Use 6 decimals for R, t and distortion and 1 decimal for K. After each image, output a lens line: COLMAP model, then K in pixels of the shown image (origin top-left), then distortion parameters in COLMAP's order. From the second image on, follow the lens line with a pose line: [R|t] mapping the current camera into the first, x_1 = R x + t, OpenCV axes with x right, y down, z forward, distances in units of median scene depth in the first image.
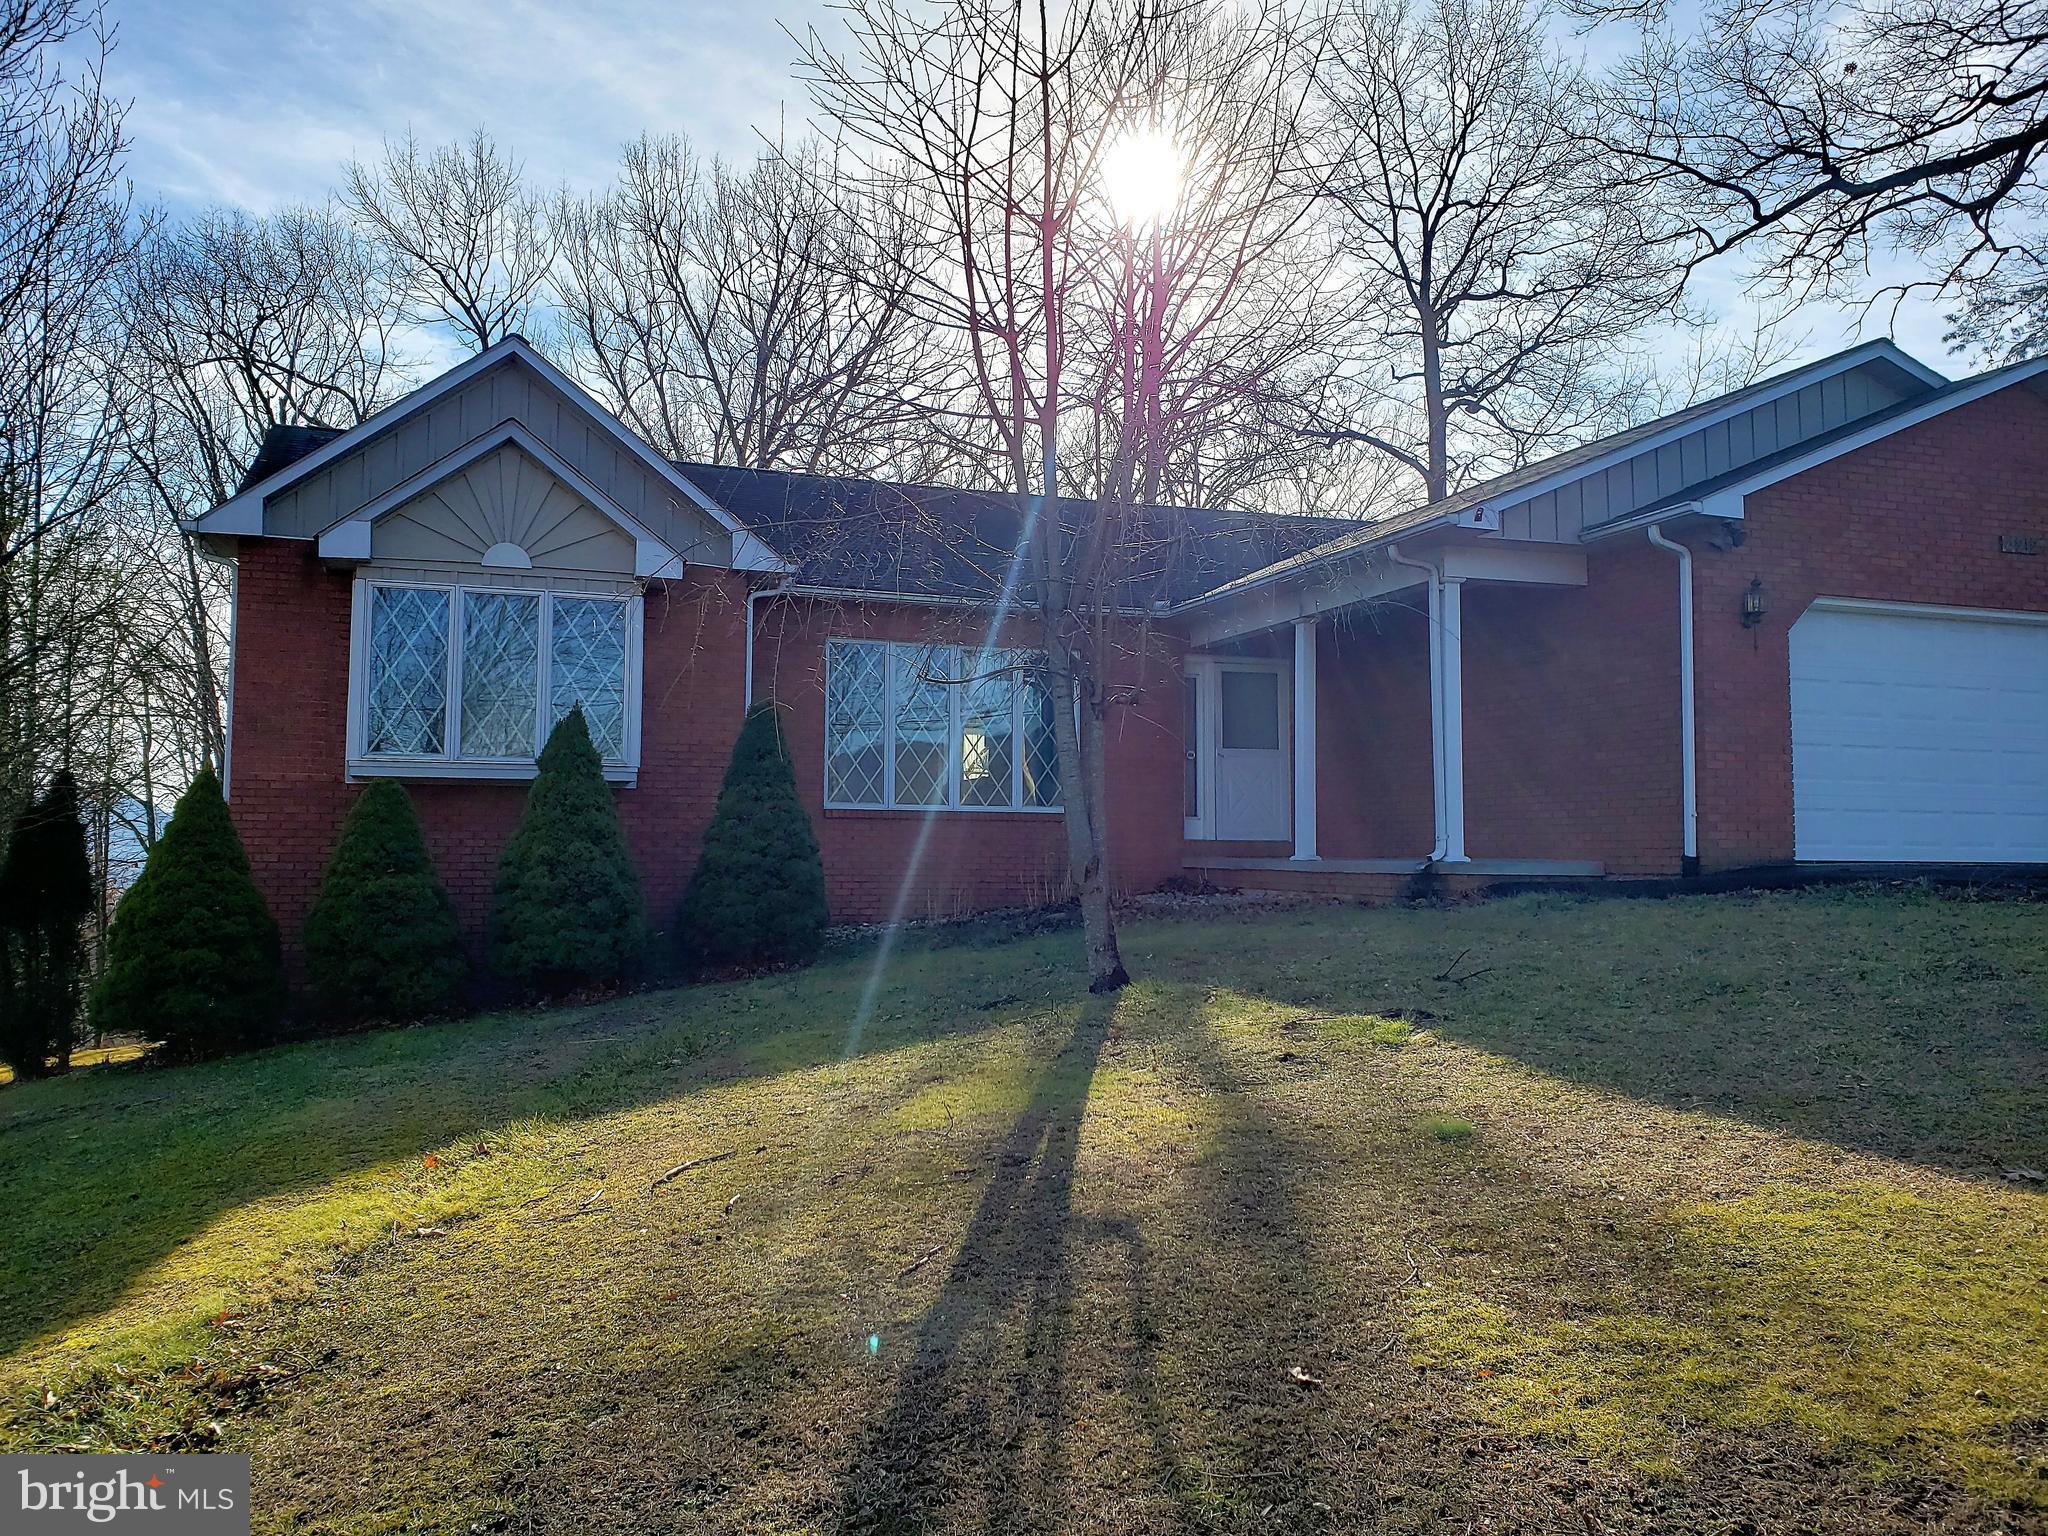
lens RADIAL K [[1547.6, 0, 1188.7], [0, 1547.6, 764.3], [0, 0, 1]] dist [-0.003625, -0.001817]
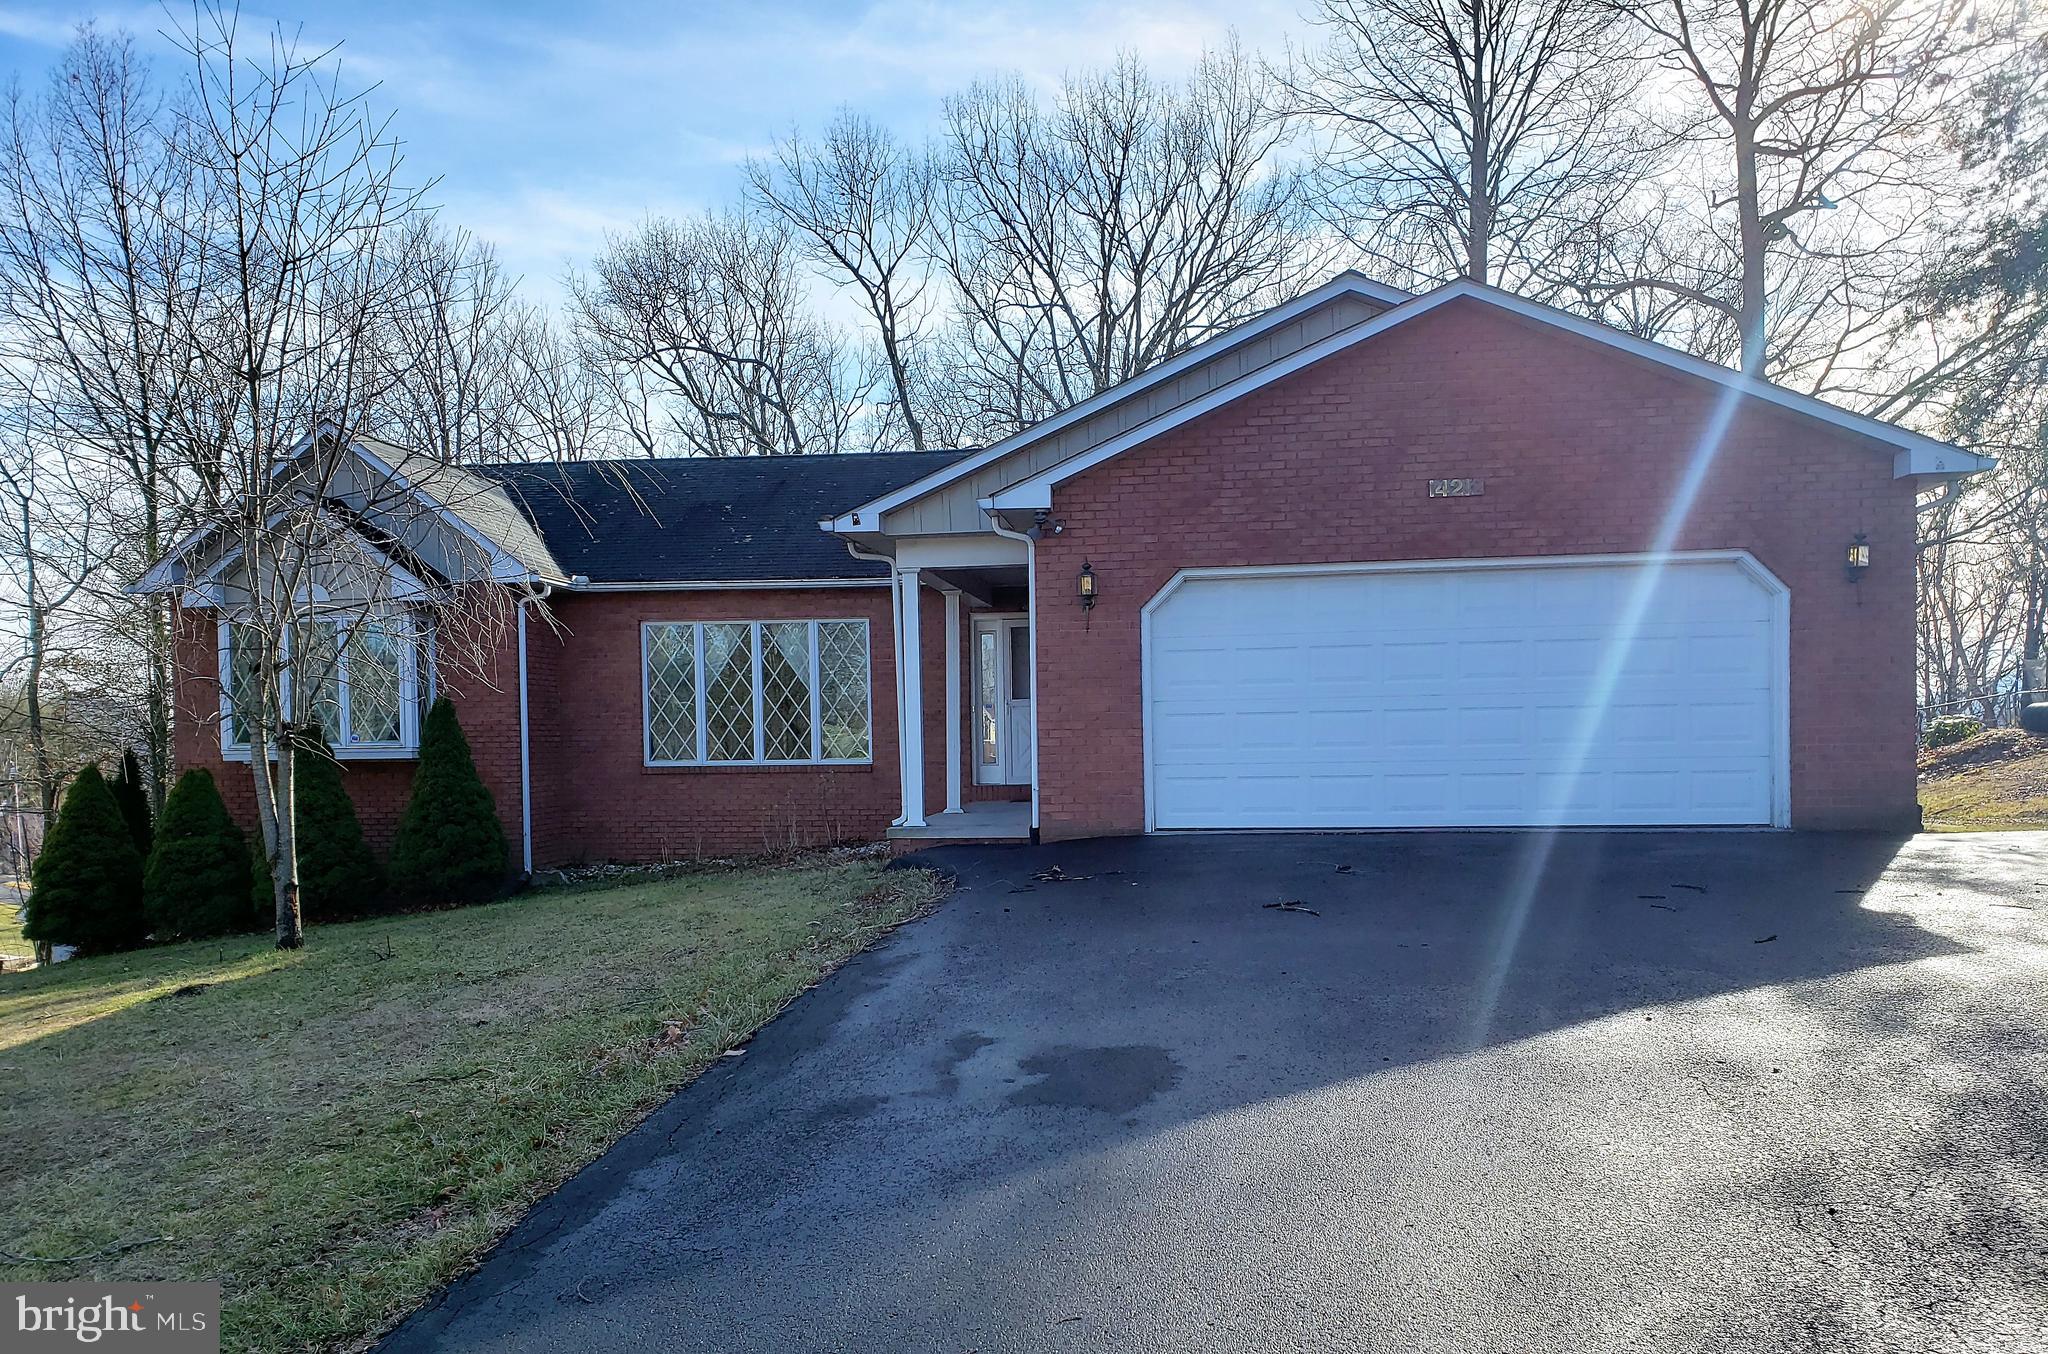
lens RADIAL K [[1617.5, 0, 1026.3], [0, 1617.5, 752.7], [0, 0, 1]] dist [0.122733, -0.290169]
pose [[0.890617, -0.013007, -0.454567, 0.791993], [0.043792, 0.997398, 0.057261, -0.054501], [0.452640, -0.070904, 0.888870, 0.013101]]
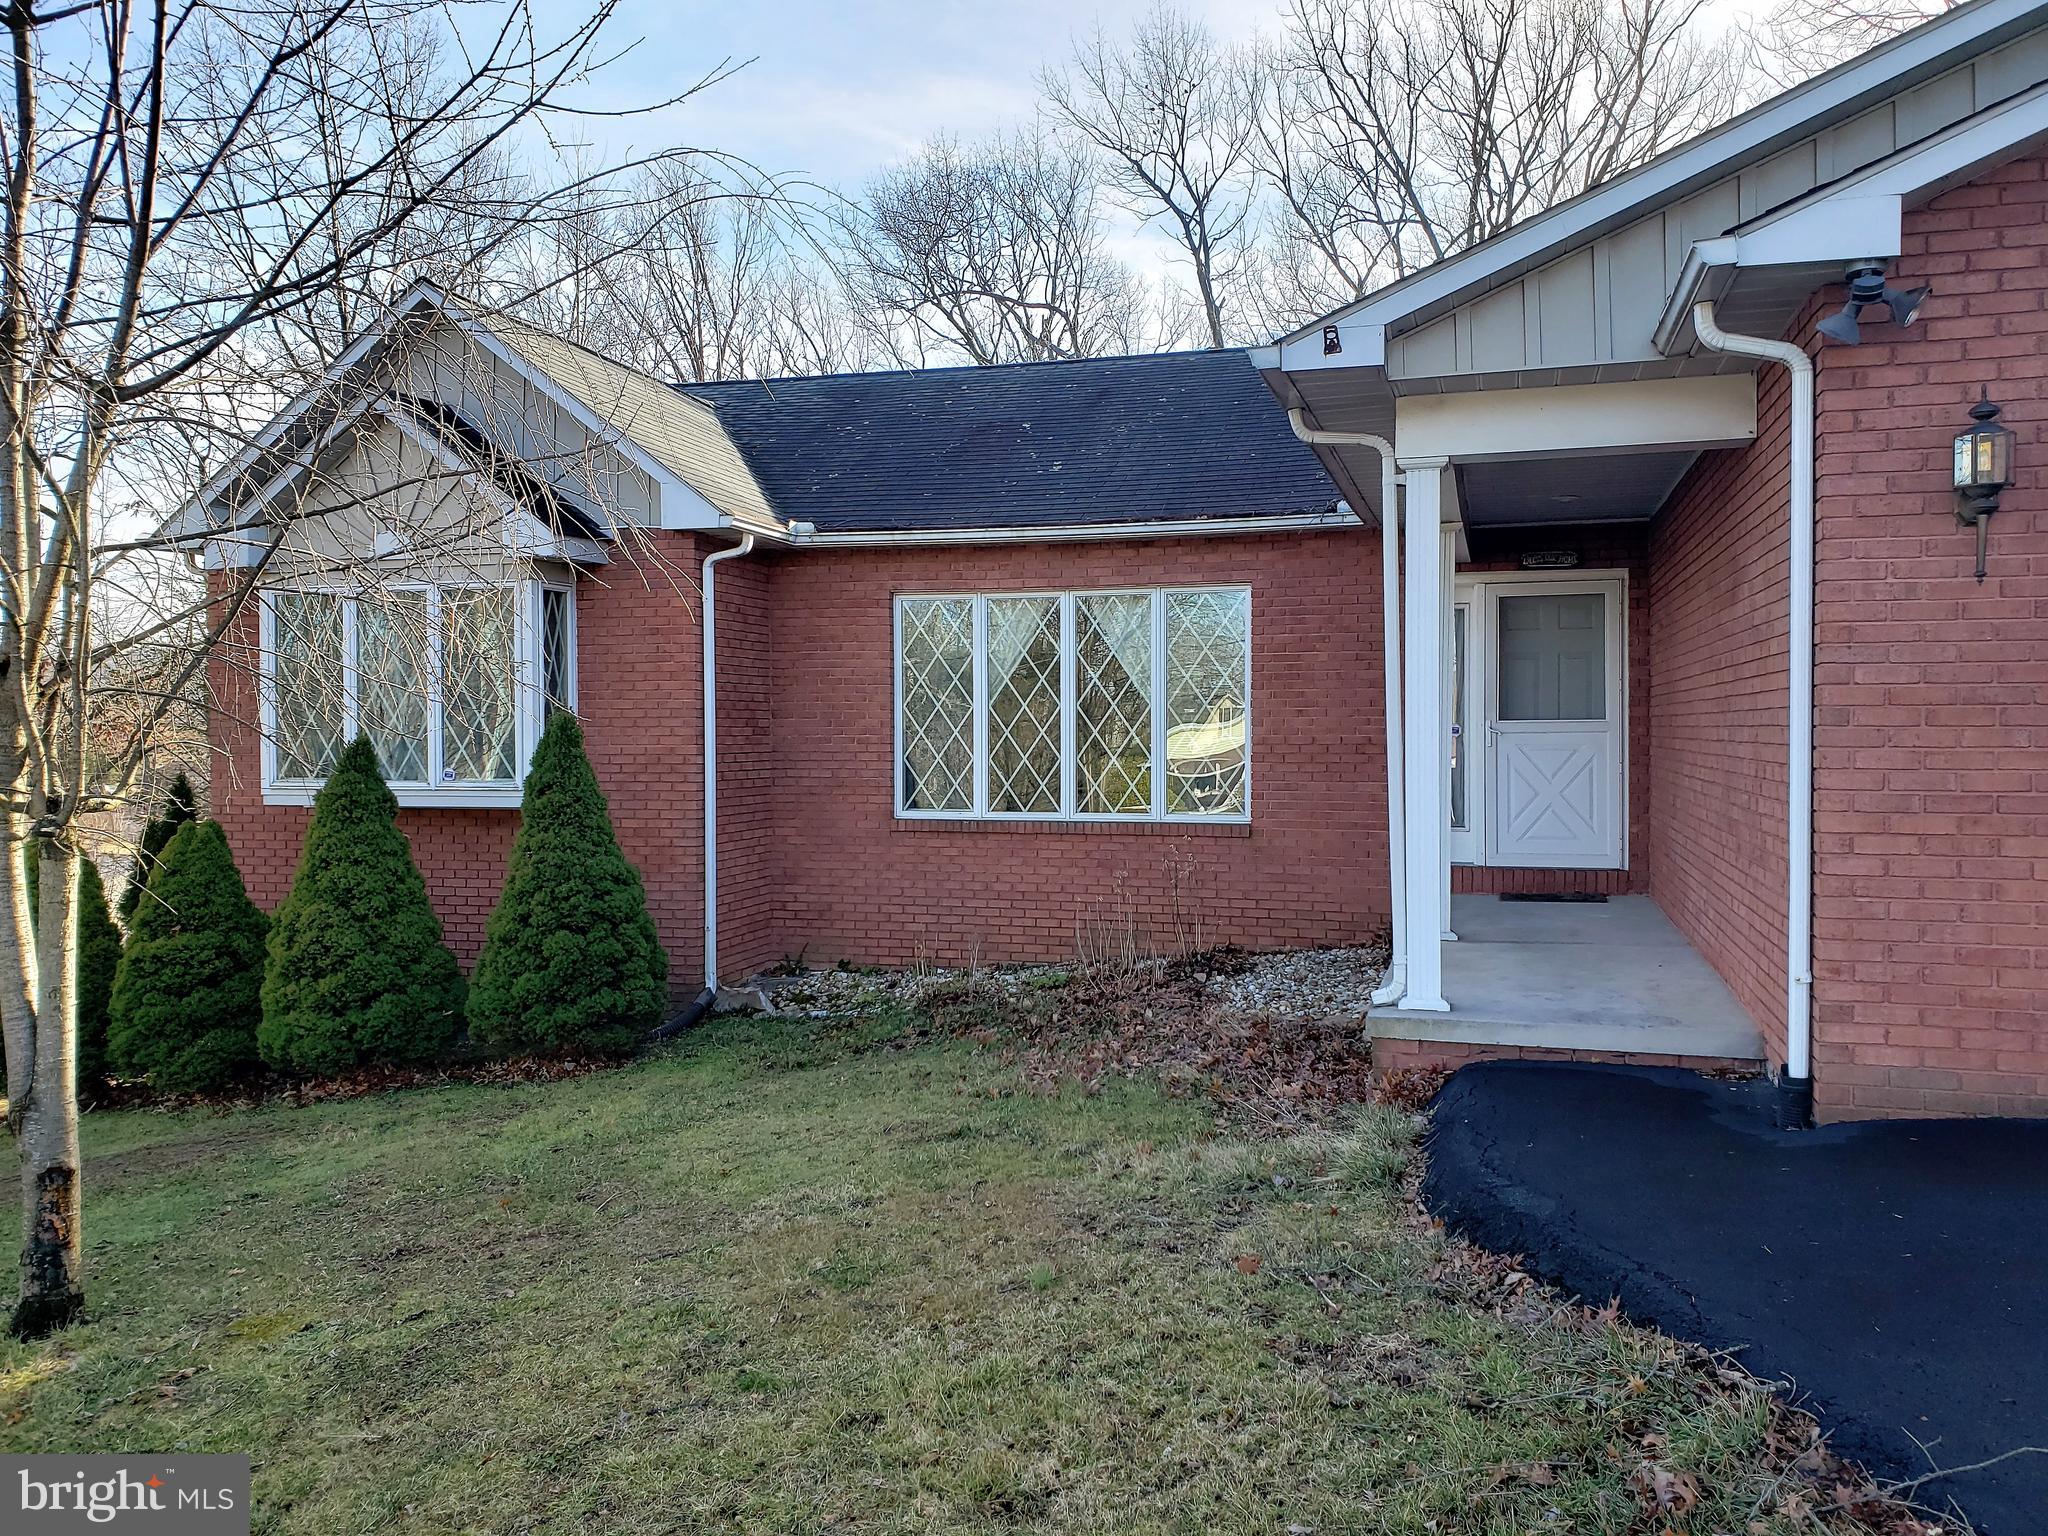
lens RADIAL K [[1667.2, 0, 1026.7], [0, 1667.2, 761.8], [0, 0, 1]] dist [0.005369, -0.001552]
pose [[0.802777, 0.004605, -0.596261, 0.412645], [0.036879, 0.997672, 0.057358, -0.059186], [0.595138, -0.068036, 0.800739, 0.489340]]
